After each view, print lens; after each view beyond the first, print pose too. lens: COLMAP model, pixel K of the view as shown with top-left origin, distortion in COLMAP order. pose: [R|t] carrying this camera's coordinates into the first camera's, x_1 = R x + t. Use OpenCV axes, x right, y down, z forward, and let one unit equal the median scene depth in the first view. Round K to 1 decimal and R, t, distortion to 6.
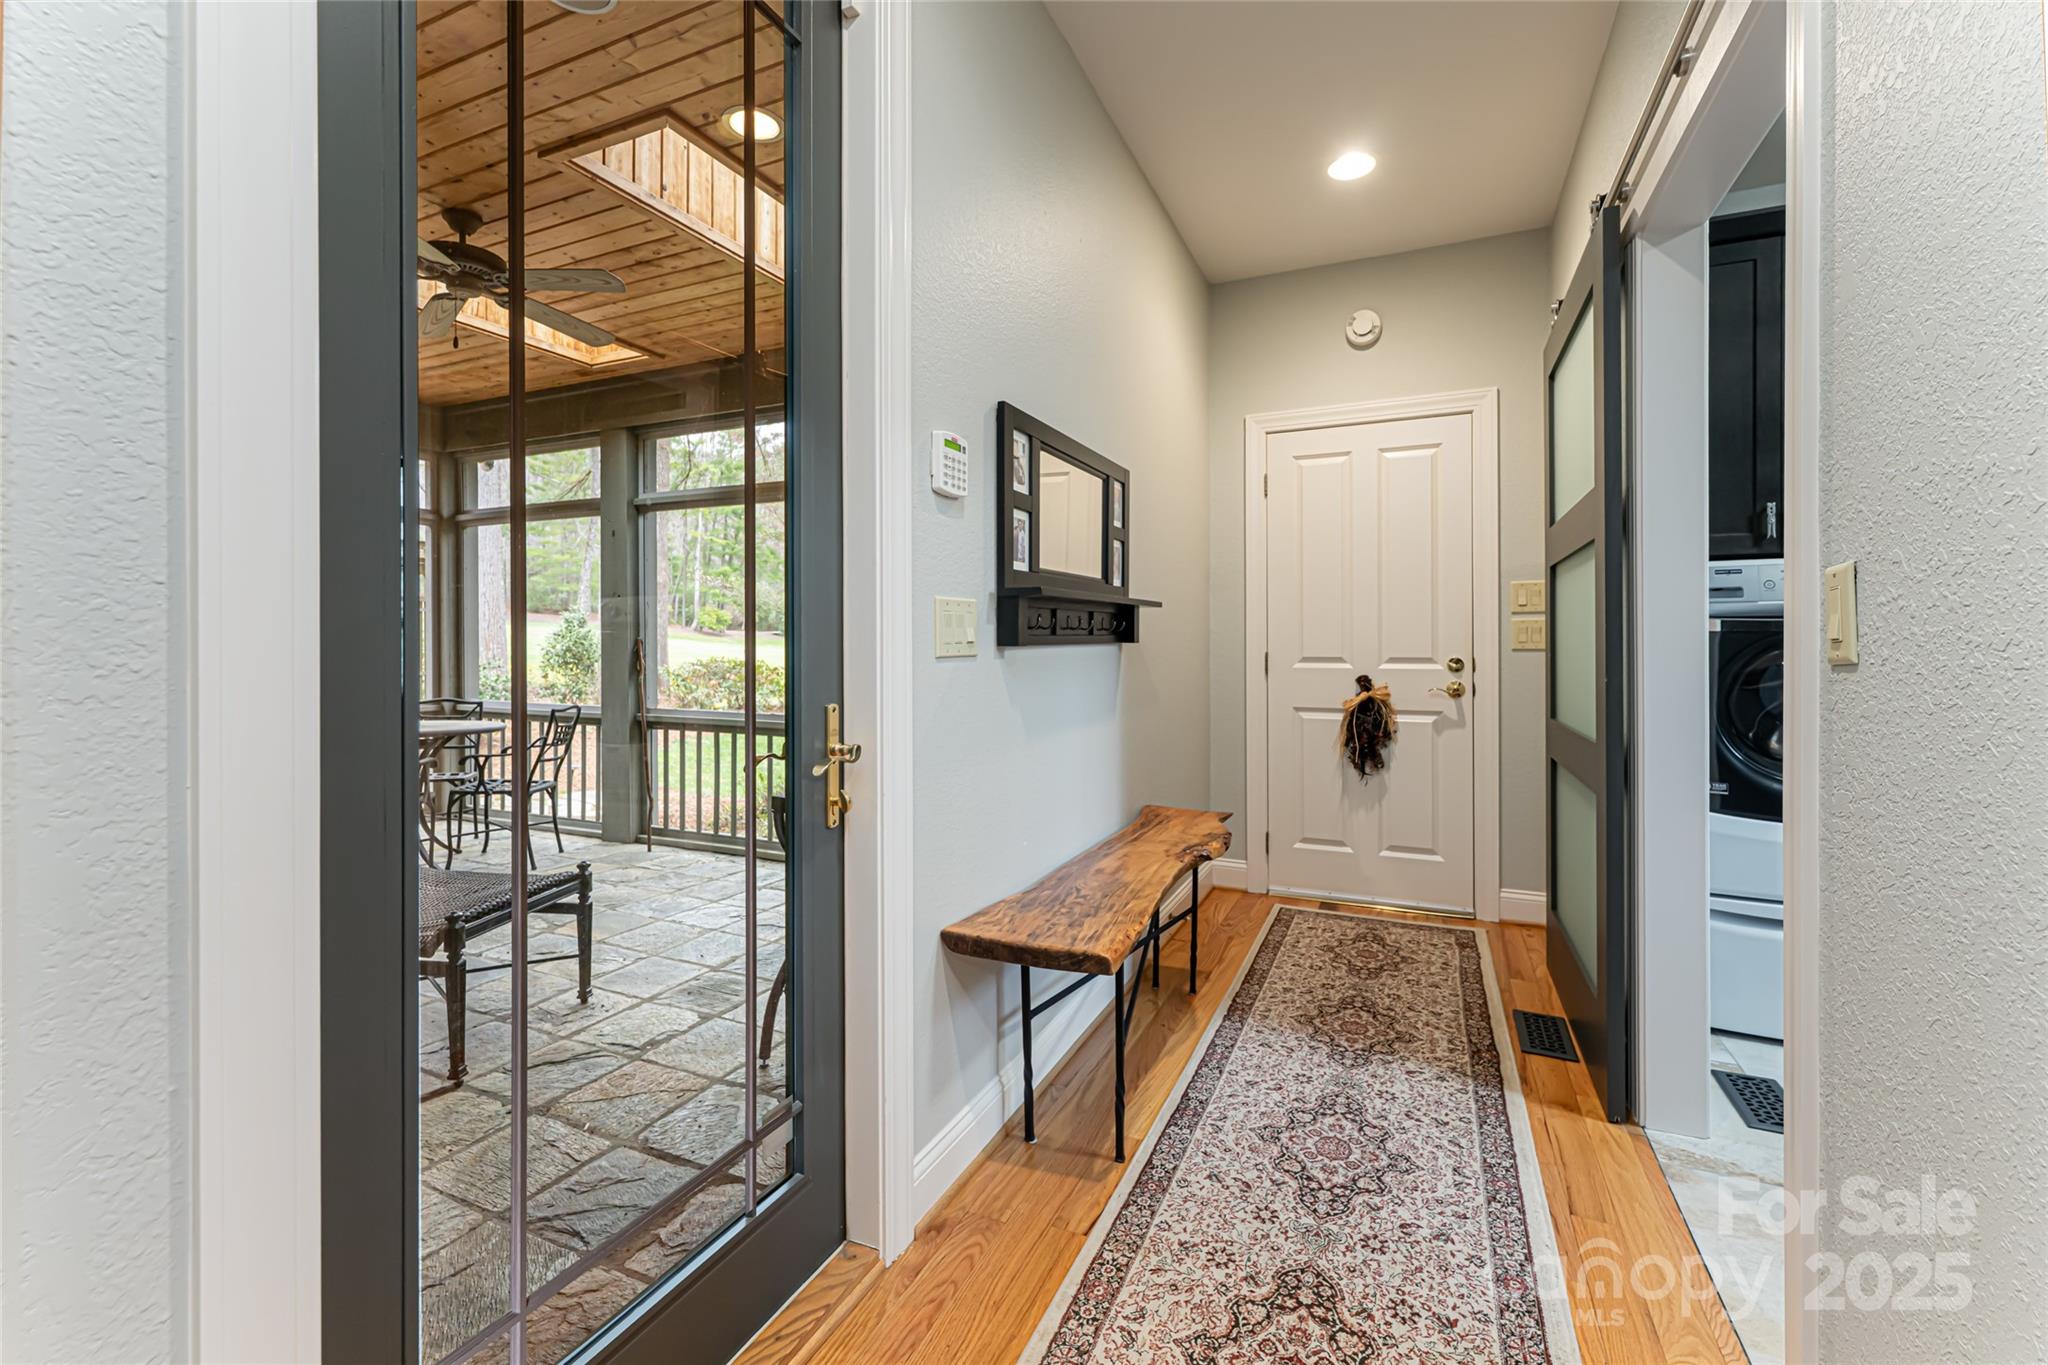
lens RADIAL K [[858.1, 0, 1036.2], [0, 858.1, 649.4], [0, 0, 1]] dist [0.001084, 0.000064]
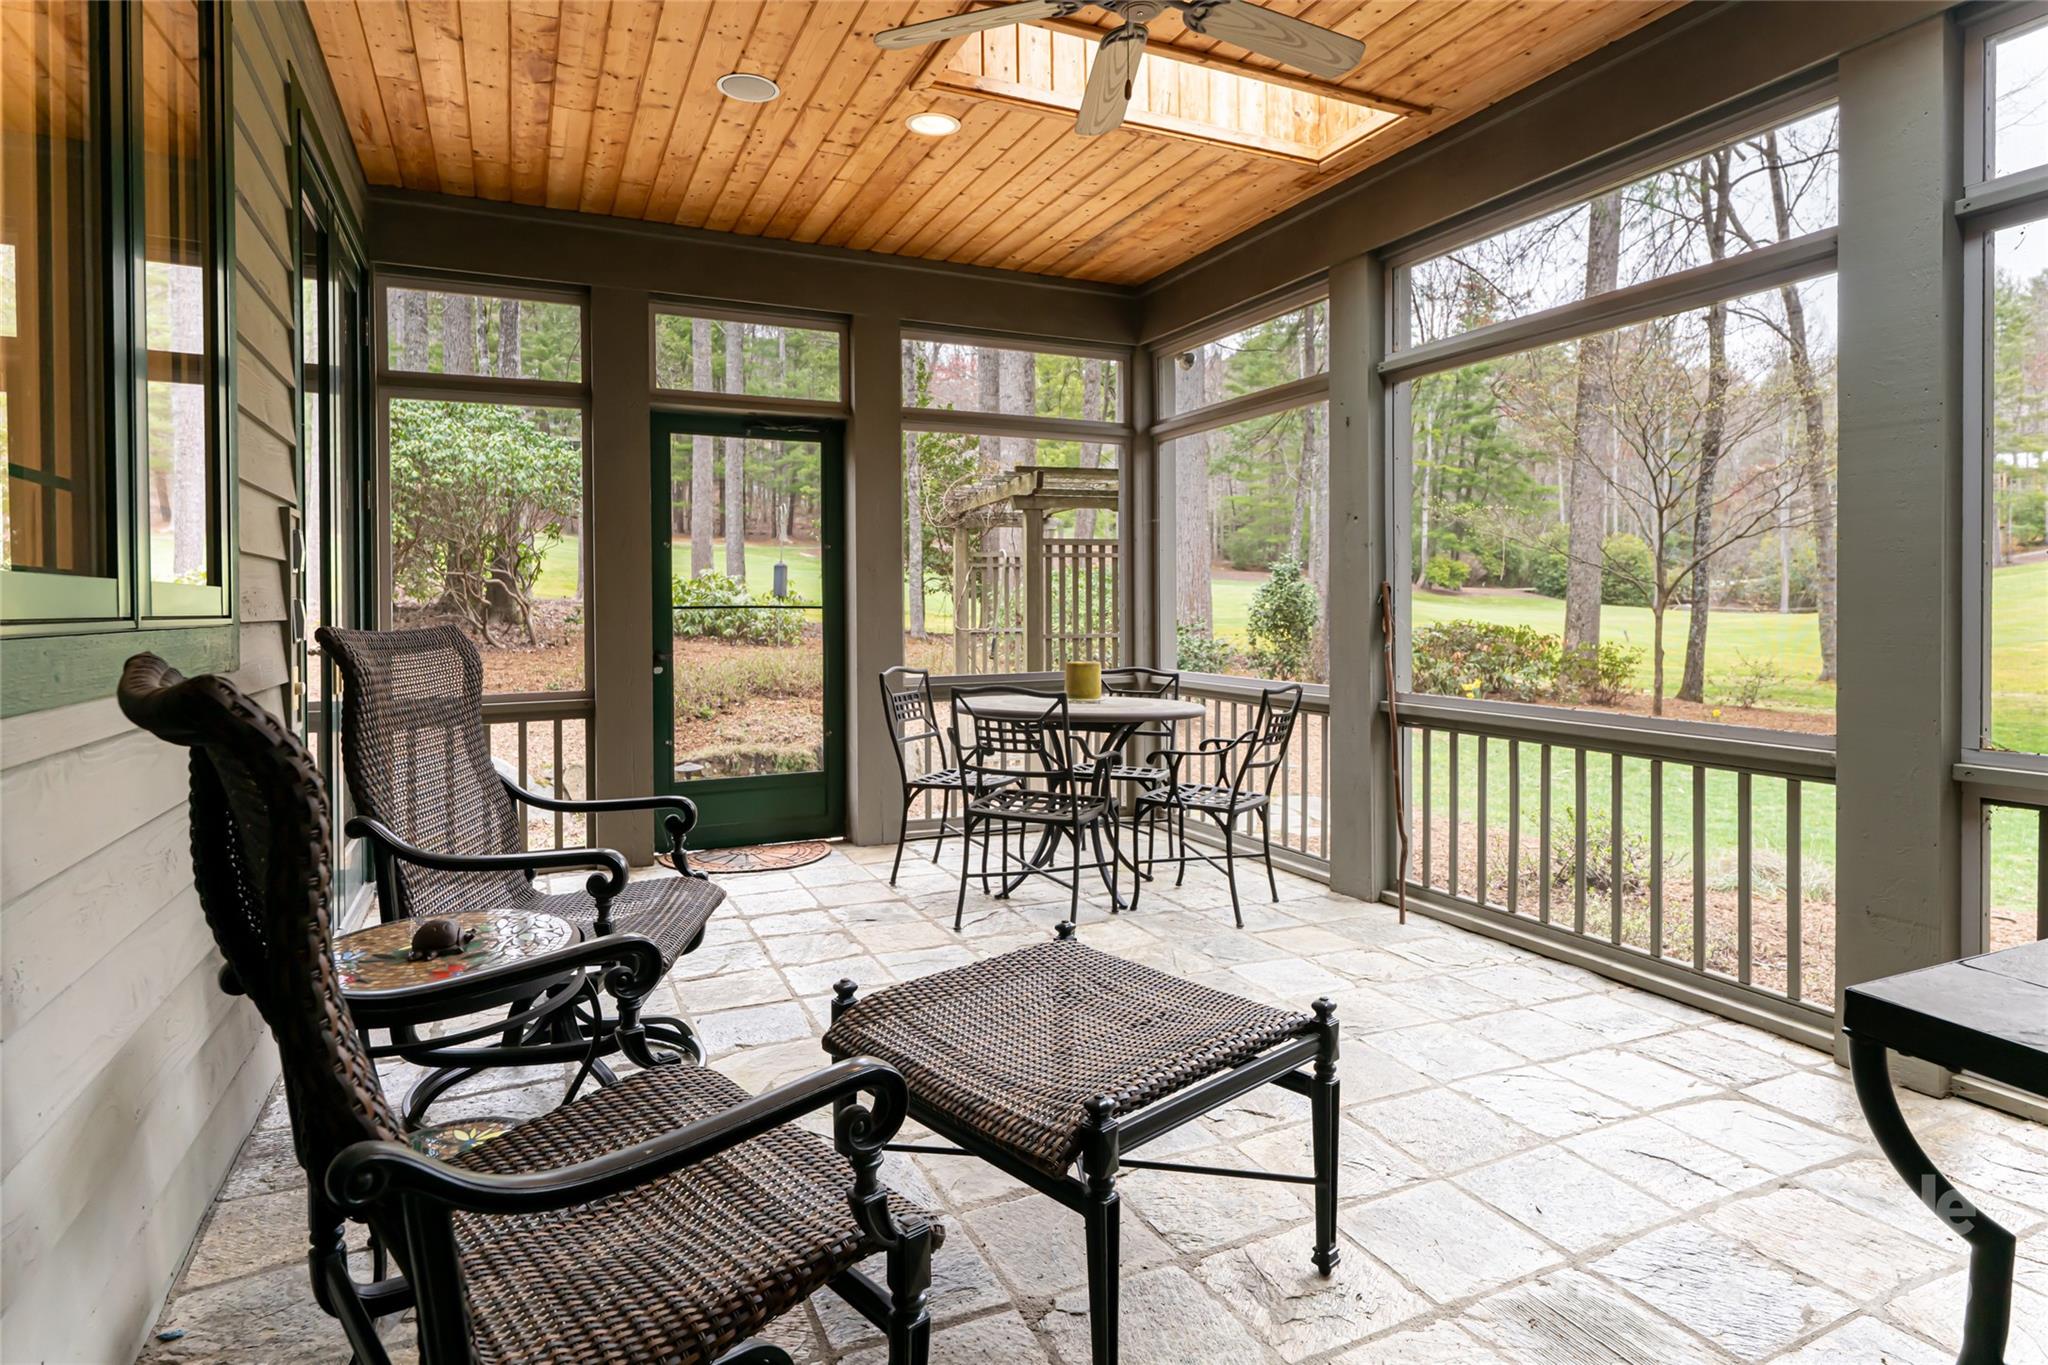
lens RADIAL K [[1117.2, 0, 1029.6], [0, 1117.2, 627.6], [0, 0, 1]] dist [-0.000966, -0.000189]
pose [[0.754134, 0.007112, -0.656682, -0.119818], [0.001958, 0.999913, 0.013077, 0.009165], [0.656718, -0.011147, 0.754054, 0.206364]]
